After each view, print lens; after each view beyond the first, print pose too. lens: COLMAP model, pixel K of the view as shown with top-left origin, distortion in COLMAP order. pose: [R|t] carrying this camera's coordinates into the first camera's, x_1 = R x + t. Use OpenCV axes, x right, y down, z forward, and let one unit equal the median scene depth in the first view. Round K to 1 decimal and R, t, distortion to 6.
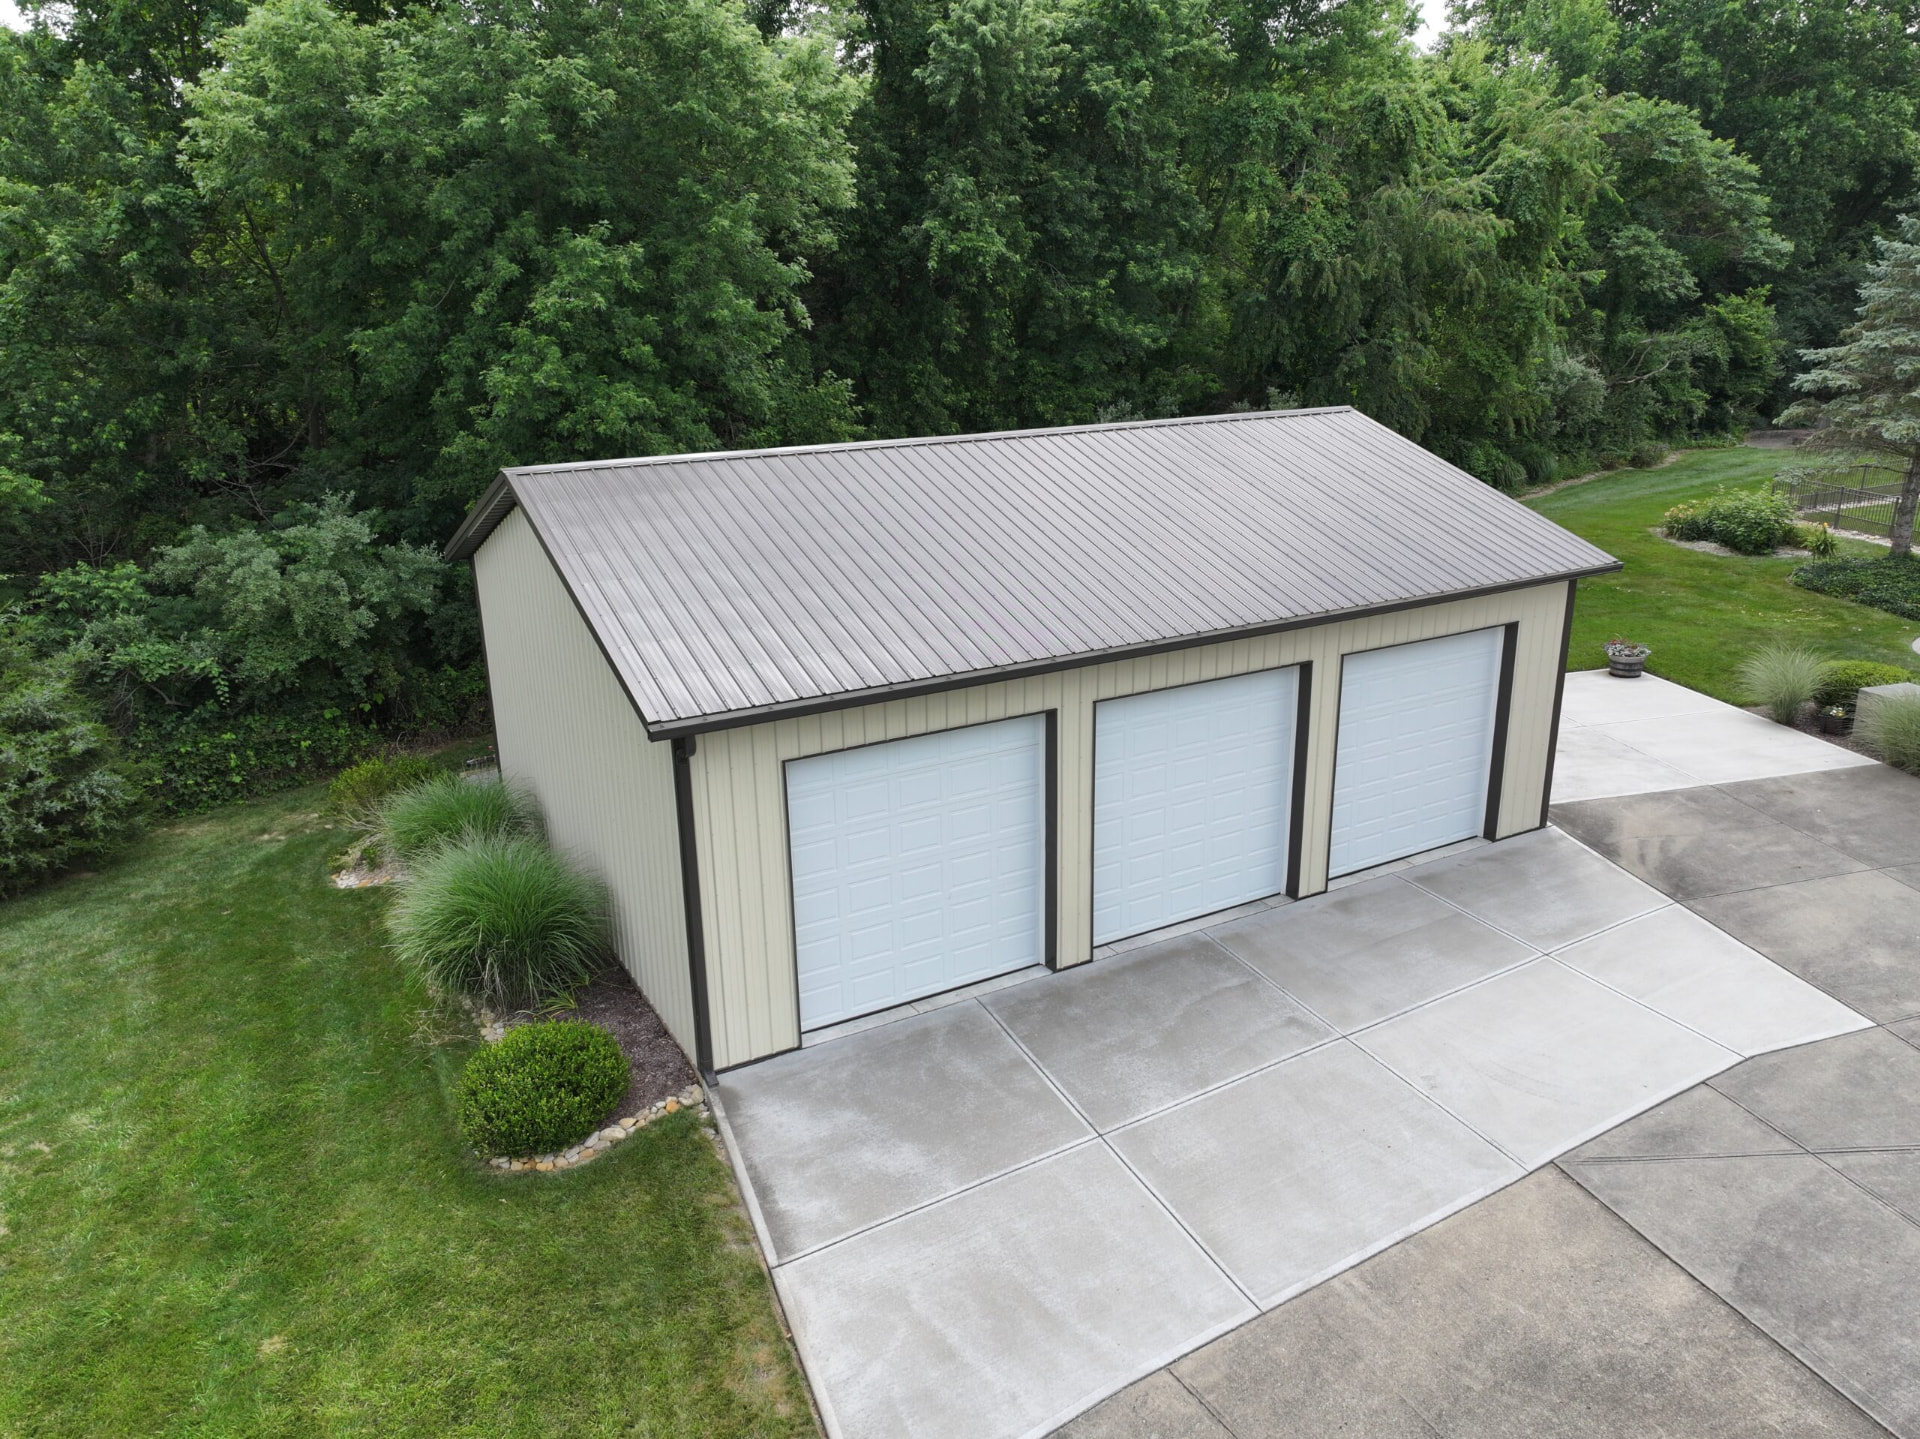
lens RADIAL K [[1351.2, 0, 960.0], [0, 1351.2, 719.5], [0, 0, 1]] dist [0.004192, 0.009901]
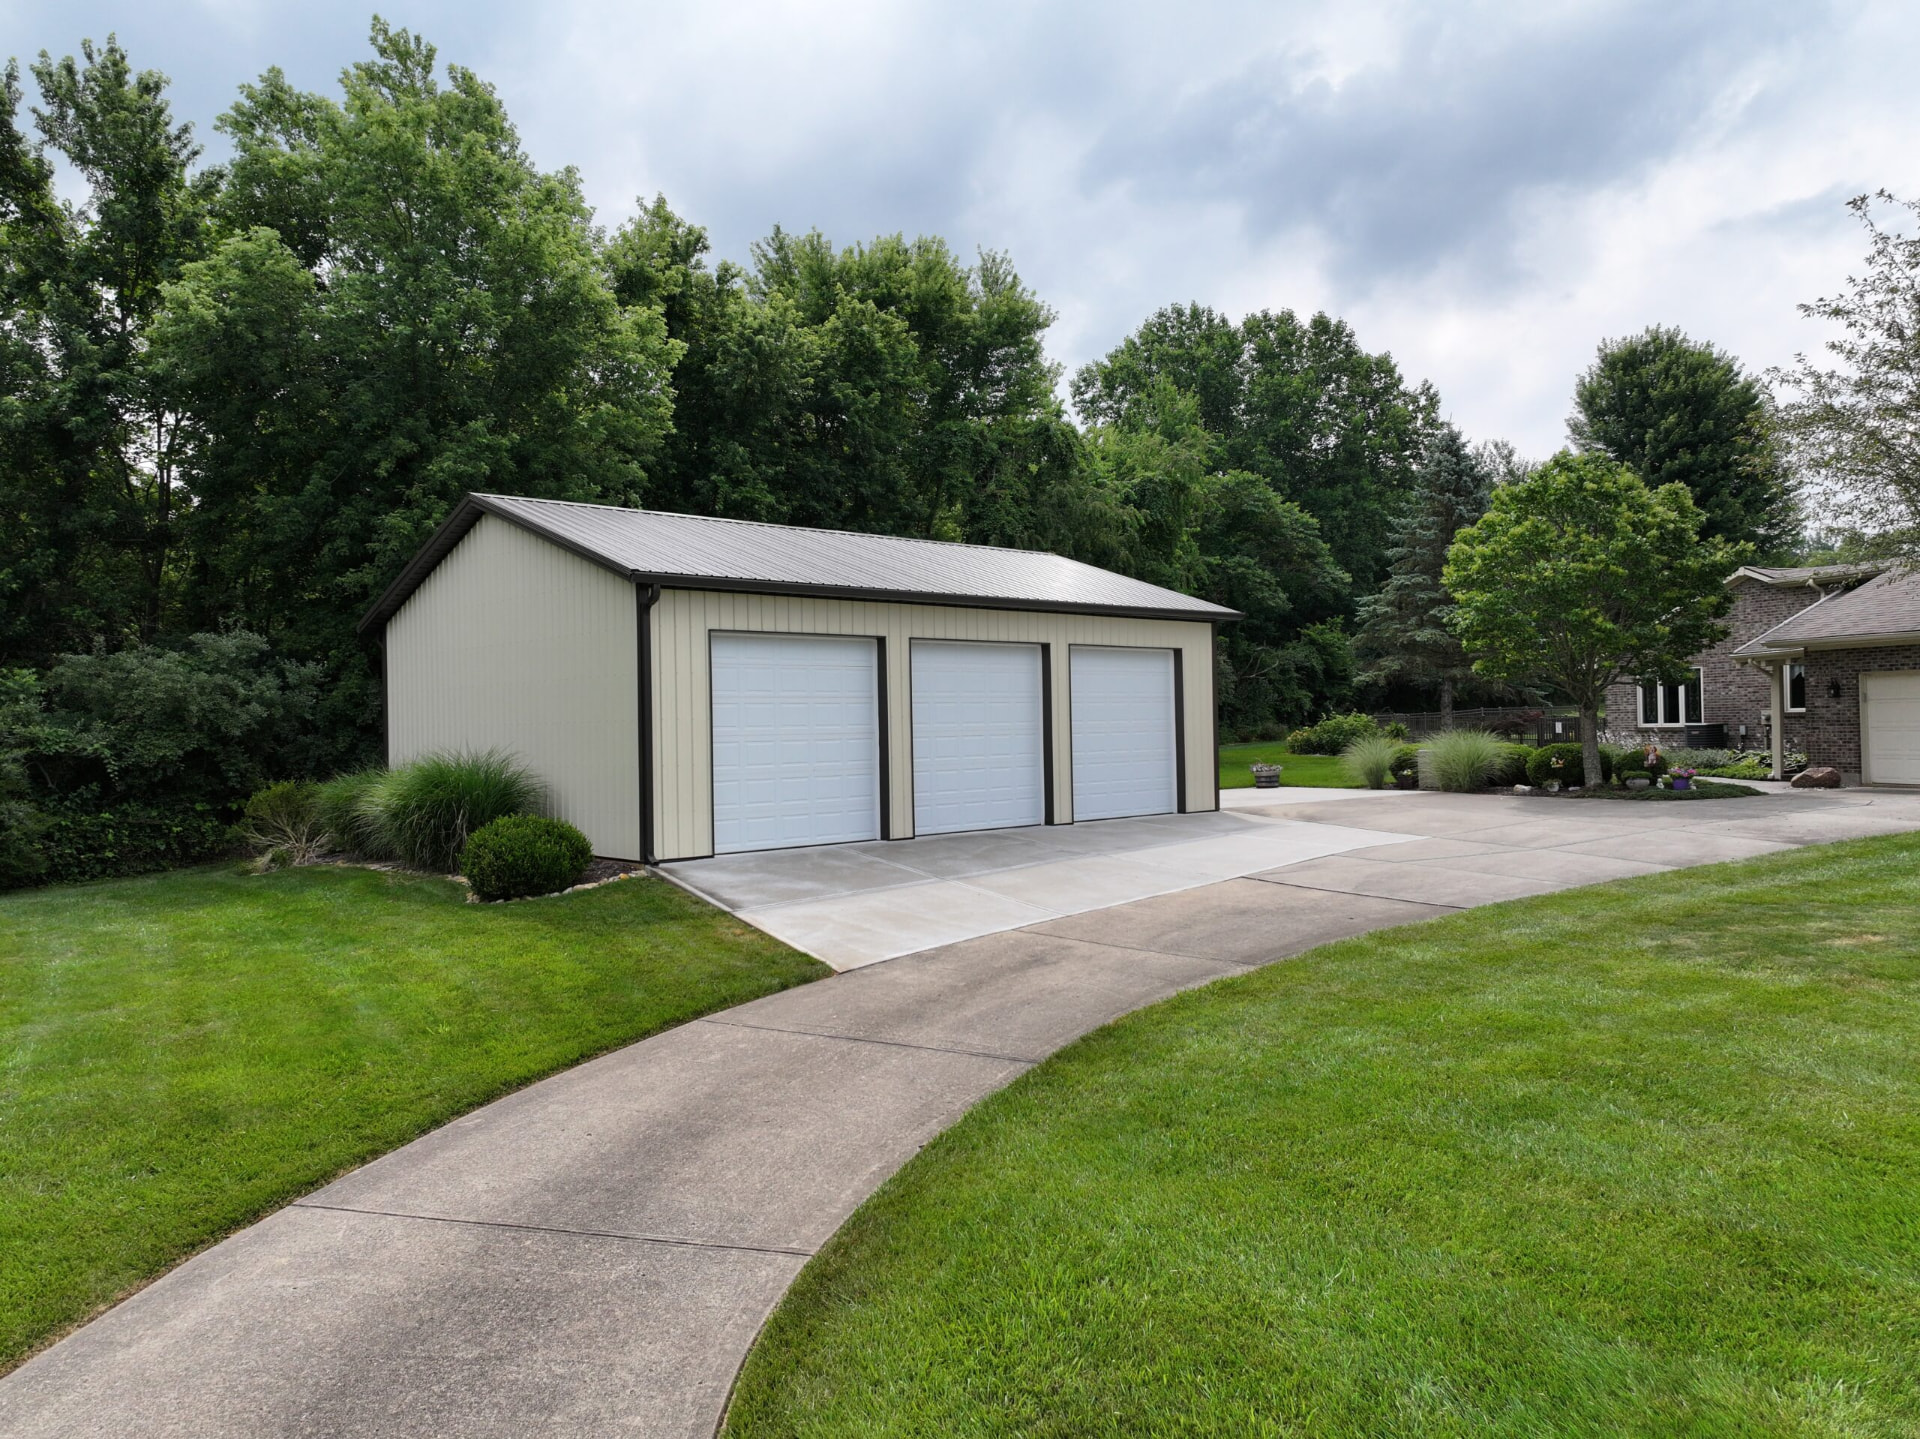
lens RADIAL K [[1362.5, 0, 960.0], [0, 1362.5, 719.5], [0, 0, 1]] dist [-0.010535, 0.047665]
pose [[0.974549, -0.000305, 0.224175, -0.083960], [0.070174, 0.950157, -0.303771, 0.247742], [-0.212908, 0.311771, 0.925996, -0.159034]]
